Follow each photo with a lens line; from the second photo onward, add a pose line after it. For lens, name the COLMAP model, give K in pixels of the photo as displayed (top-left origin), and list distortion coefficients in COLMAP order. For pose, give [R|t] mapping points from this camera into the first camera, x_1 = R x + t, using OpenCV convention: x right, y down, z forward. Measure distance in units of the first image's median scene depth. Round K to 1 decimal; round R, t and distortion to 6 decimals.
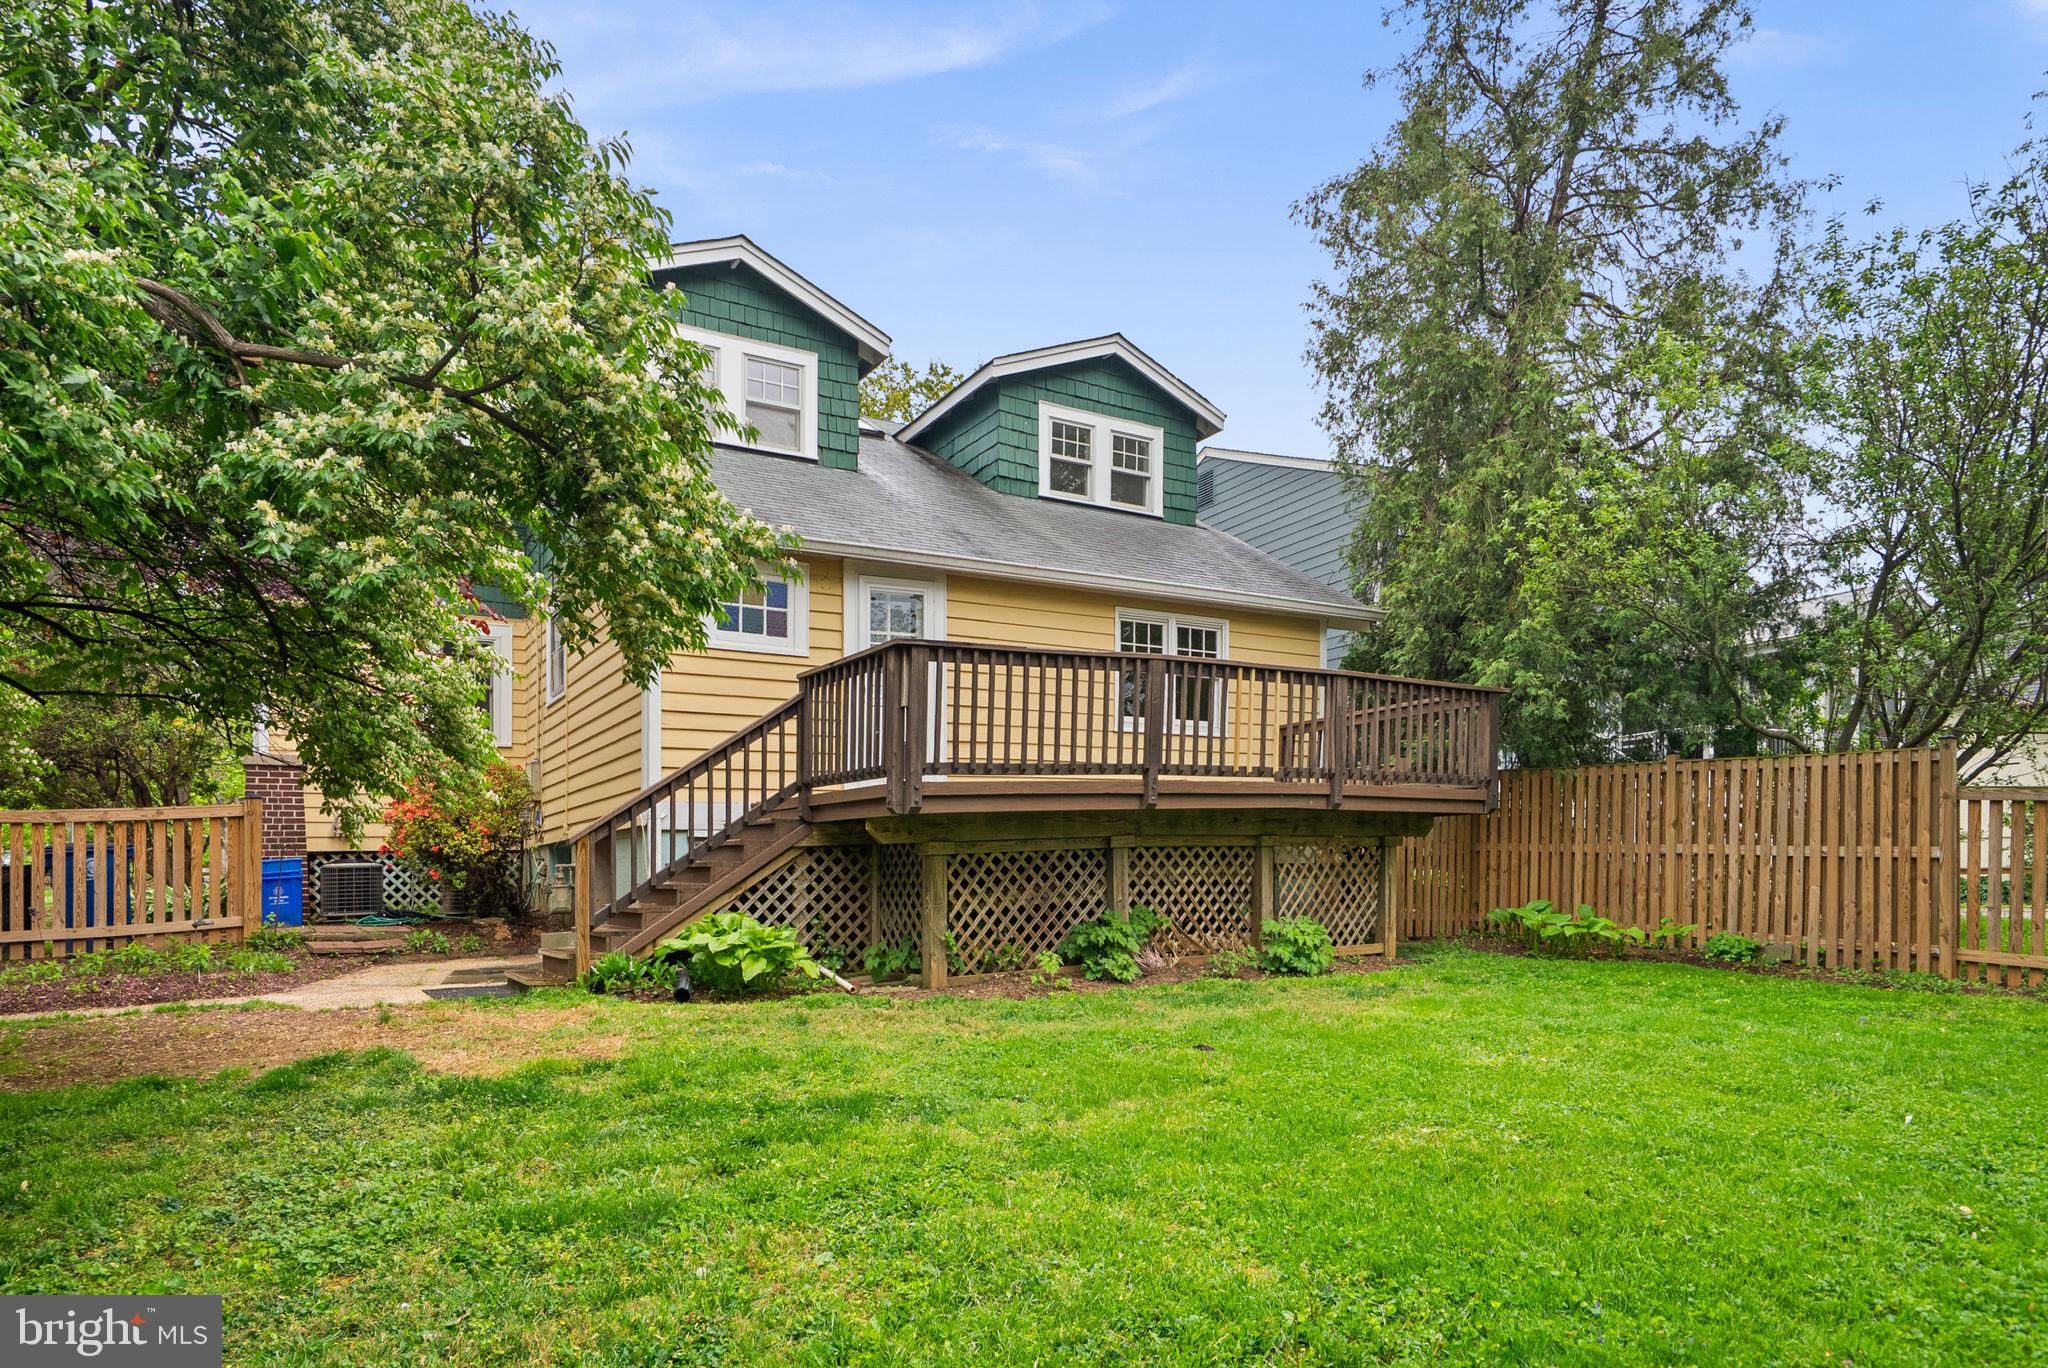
lens RADIAL K [[982.3, 0, 1024.0], [0, 982.3, 684.0], [0, 0, 1]] dist [0.009377, 0.000681]
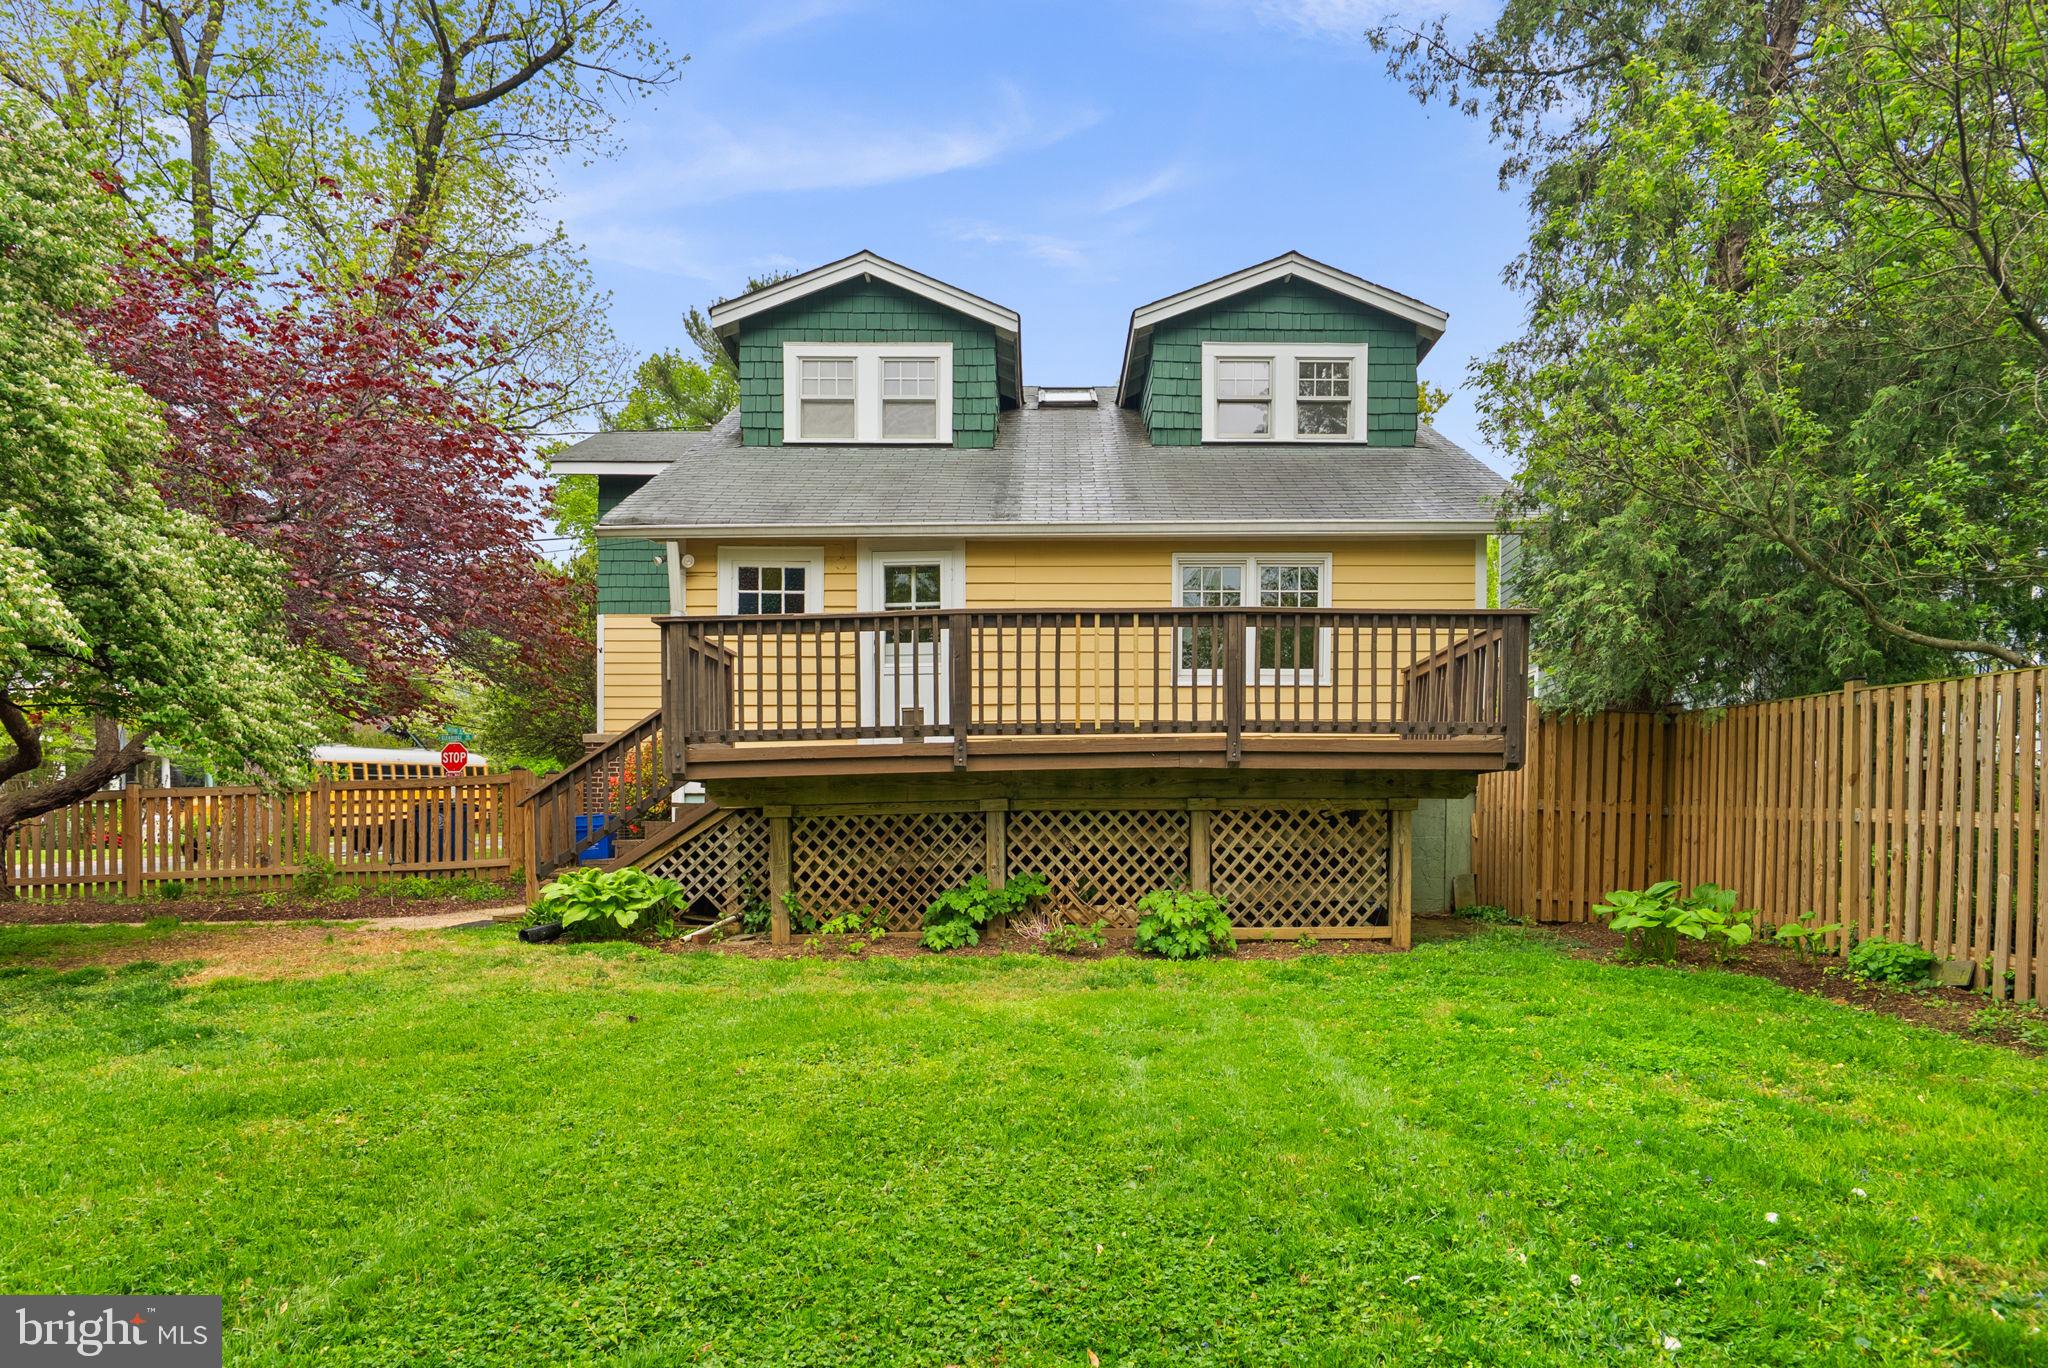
lens RADIAL K [[957.9, 0, 1025.1], [0, 957.9, 656.7], [0, 0, 1]] dist [0.001446, 0.000642]
pose [[0.904077, -0.061972, -0.422851, 0.438464], [0.066128, 0.997799, -0.004849, 0.018850], [0.422221, -0.023578, 0.906186, 0.141249]]
